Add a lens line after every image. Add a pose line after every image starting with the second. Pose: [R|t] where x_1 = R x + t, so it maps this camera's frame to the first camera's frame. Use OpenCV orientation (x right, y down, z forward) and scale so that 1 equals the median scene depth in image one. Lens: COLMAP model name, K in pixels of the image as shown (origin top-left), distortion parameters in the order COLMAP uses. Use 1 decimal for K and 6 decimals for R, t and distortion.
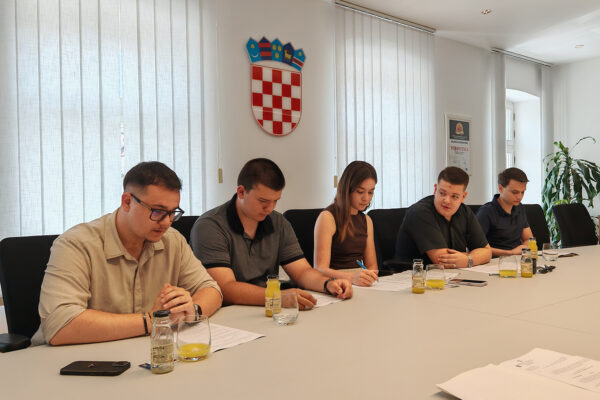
lens RADIAL K [[484.5, 0, 300.6], [0, 484.5, 203.5], [0, 0, 1]] dist [-0.009659, 0.007844]
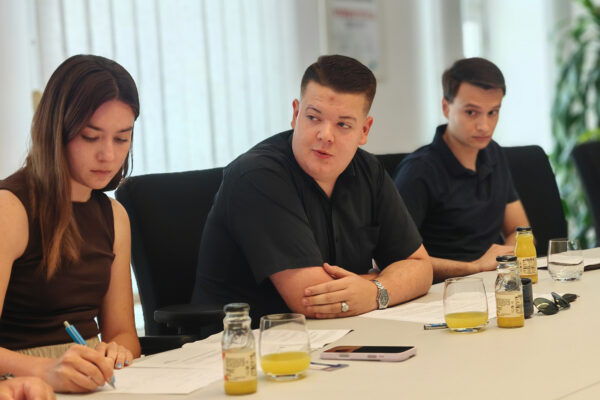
lens RADIAL K [[1167.5, 0, 299.8], [0, 1167.5, 198.9], [0, 0, 1]] dist [0.065468, 0.000000]
pose [[0.970643, -0.055080, 0.234134, 0.066847], [0.047989, 0.998203, 0.035880, 0.003889], [-0.235690, -0.023591, 0.971542, 0.091711]]
